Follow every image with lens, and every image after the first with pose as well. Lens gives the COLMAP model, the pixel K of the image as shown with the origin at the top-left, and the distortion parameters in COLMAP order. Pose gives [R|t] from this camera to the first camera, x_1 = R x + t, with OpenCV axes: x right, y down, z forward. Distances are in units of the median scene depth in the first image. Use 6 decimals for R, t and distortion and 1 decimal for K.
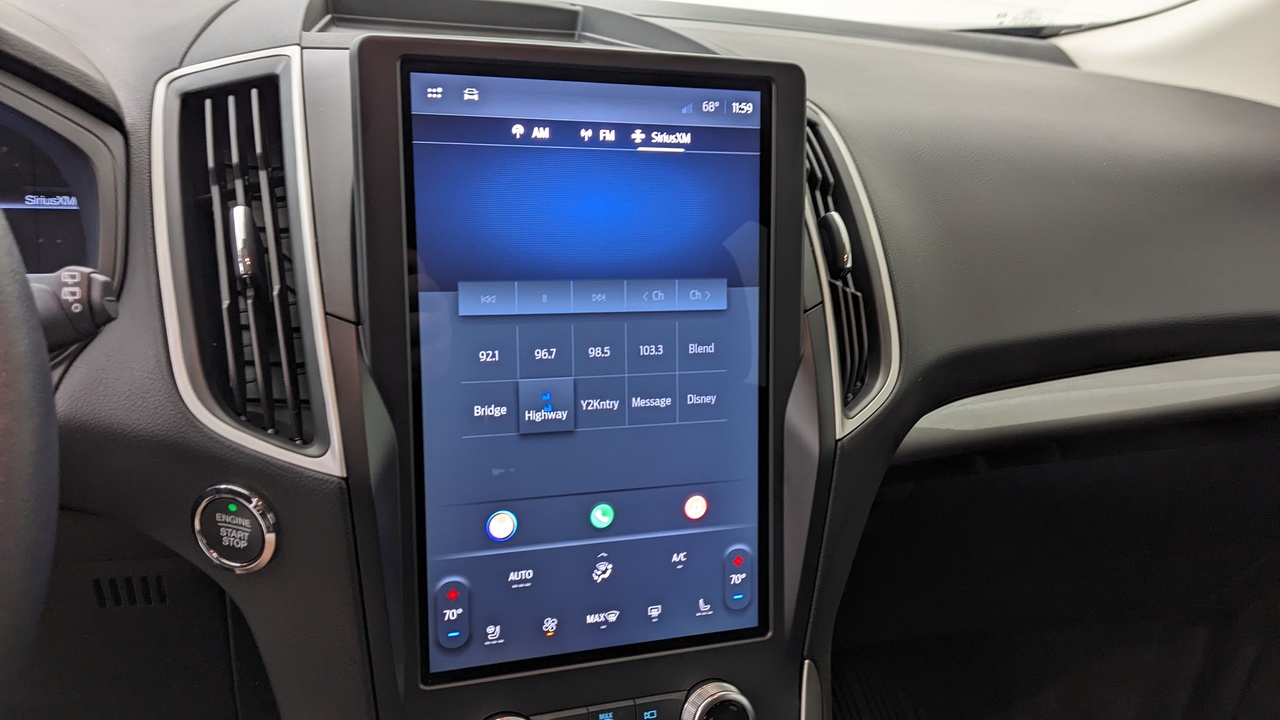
lens RADIAL K [[978.2, 0, 638.8], [0, 978.2, 393.8], [0, 0, 1]] dist [0.041658, -0.069824]
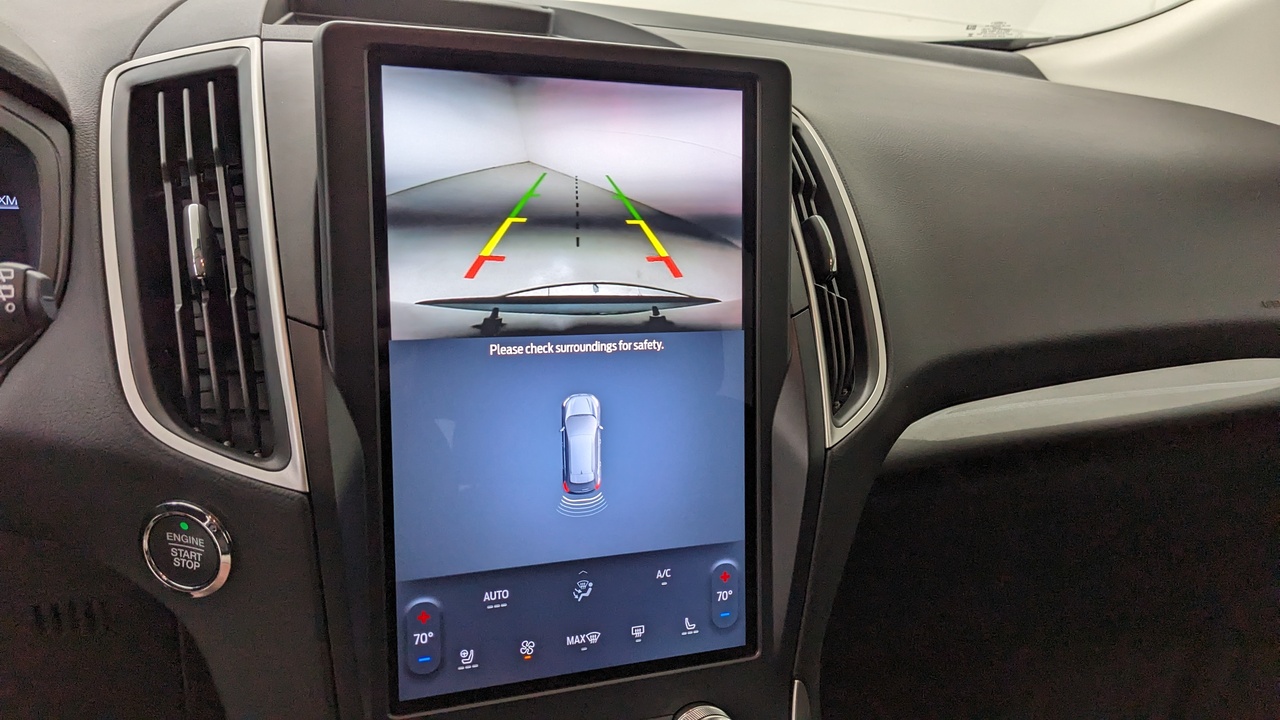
lens RADIAL K [[978.2, 0, 646.2], [0, 978.2, 387.6], [0, 0, 1]] dist [0.041658, -0.069824]
pose [[0.999087, -0.005153, 0.042421, -0.015009], [0.006131, 0.999718, -0.022953, 0.007966], [-0.042291, 0.023192, 0.998836, 0.046223]]
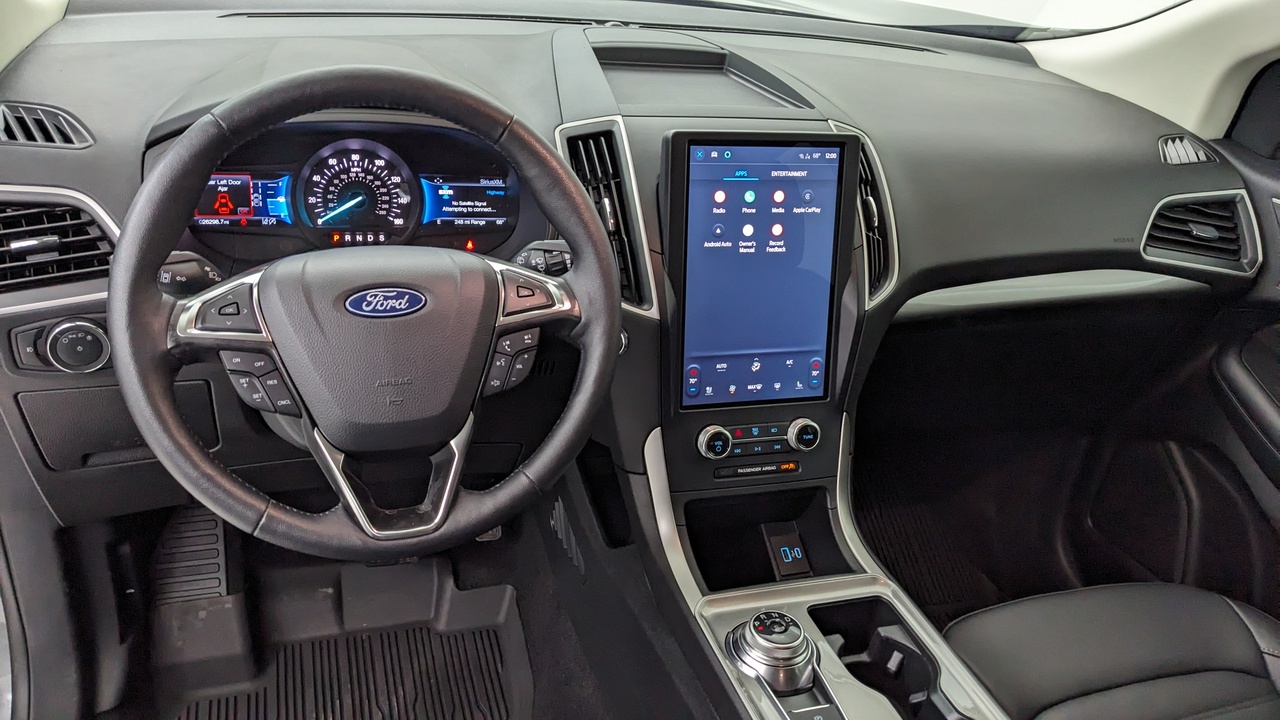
lens RADIAL K [[978.2, 0, 639.1], [0, 978.2, 358.9], [0, 0, 1]] dist [0.041658, -0.069824]
pose [[0.999254, 0.036506, -0.012564, -0.269365], [-0.034928, 0.993466, 0.108652, -0.065945], [0.016449, -0.108132, 0.994000, -1.185042]]
